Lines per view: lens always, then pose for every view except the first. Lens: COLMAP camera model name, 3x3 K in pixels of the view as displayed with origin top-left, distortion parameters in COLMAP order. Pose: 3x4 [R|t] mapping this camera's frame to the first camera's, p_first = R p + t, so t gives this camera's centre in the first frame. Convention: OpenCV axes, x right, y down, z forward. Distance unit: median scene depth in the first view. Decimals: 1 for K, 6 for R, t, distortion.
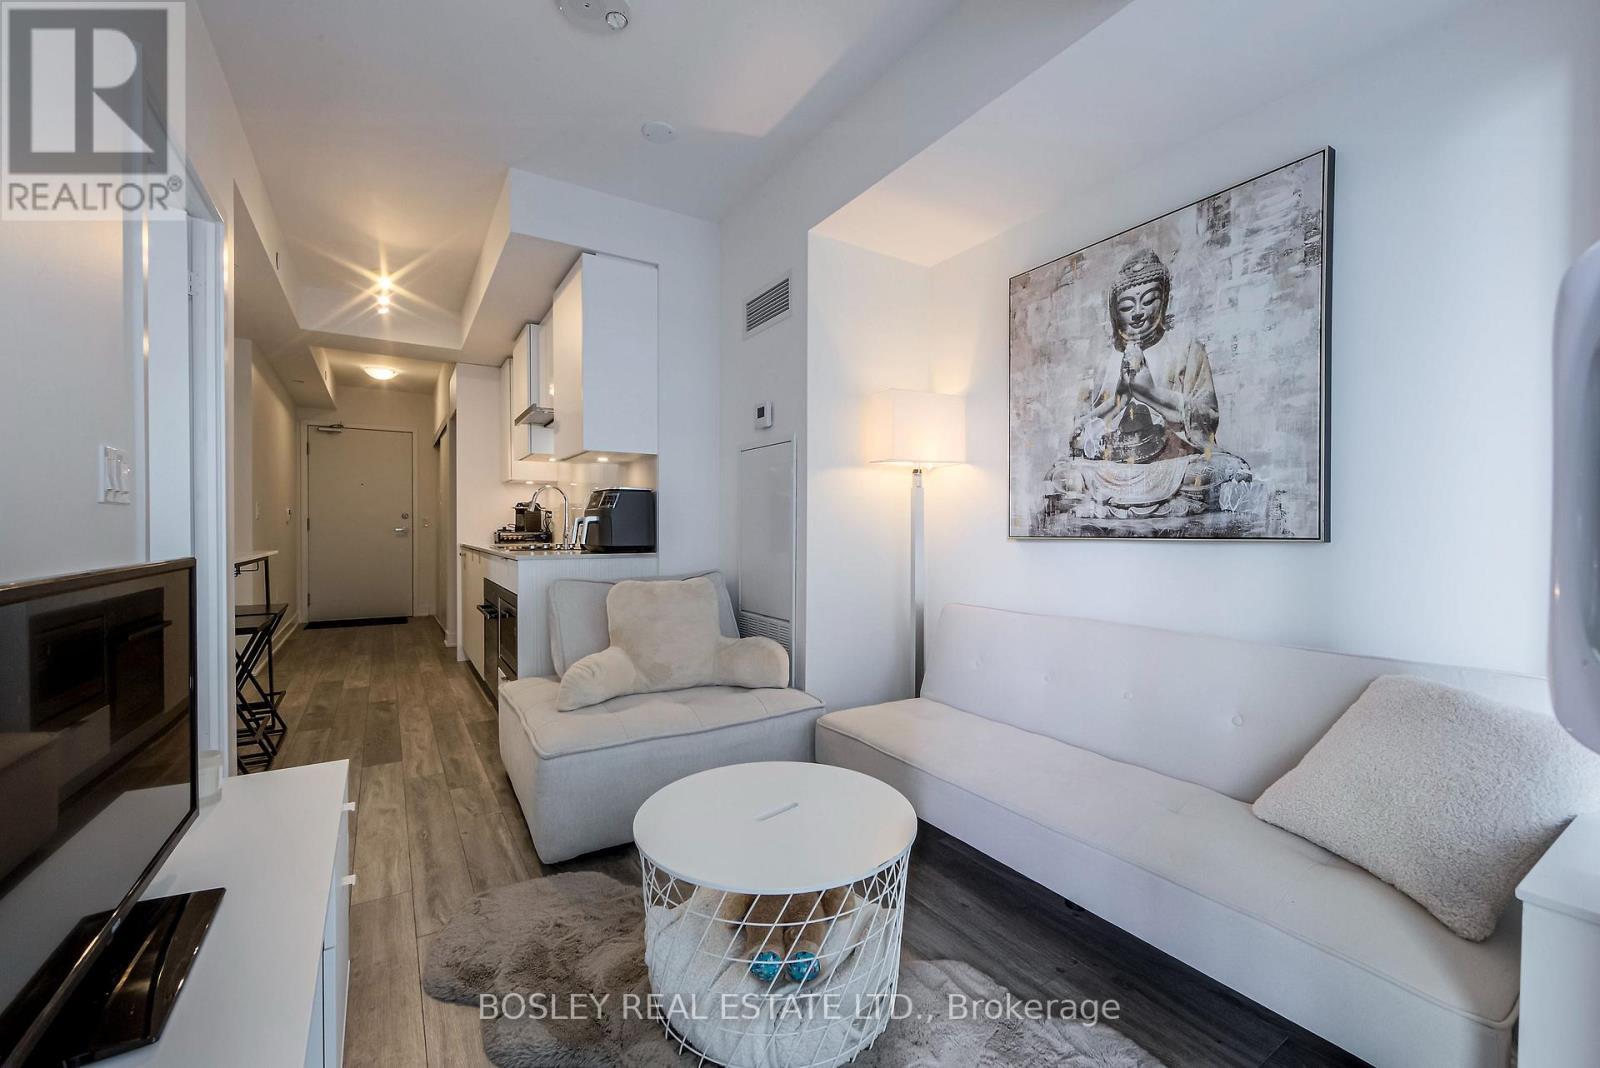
lens RADIAL K [[658.2, 0, 801.1], [0, 658.2, 536.0], [0, 0, 1]] dist [0.001419, -0.000008]
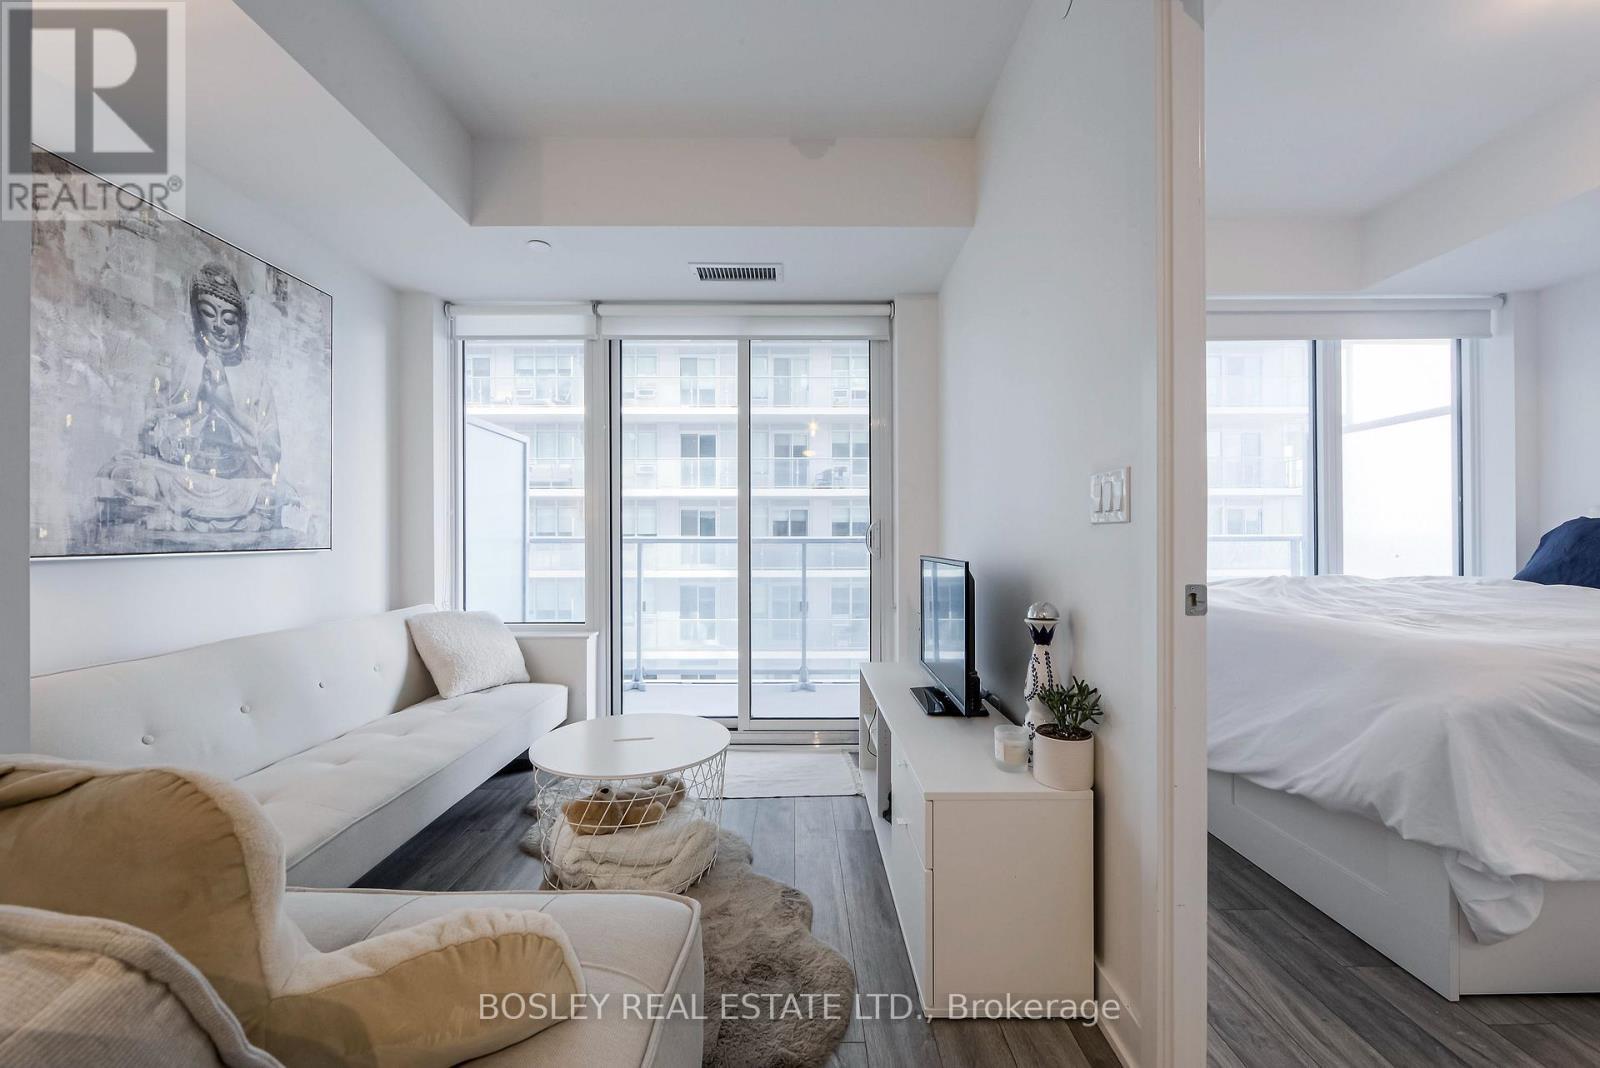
lens RADIAL K [[631.4, 0, 800.9], [0, 631.4, 537.5], [0, 0, 1]] dist [-0.001245, -0.000248]
pose [[-0.848409, 0.000022, 0.529340, -0.684543], [0.005349, 0.999949, 0.008533, -0.020953], [-0.529313, 0.010071, -0.848367, 1.250045]]
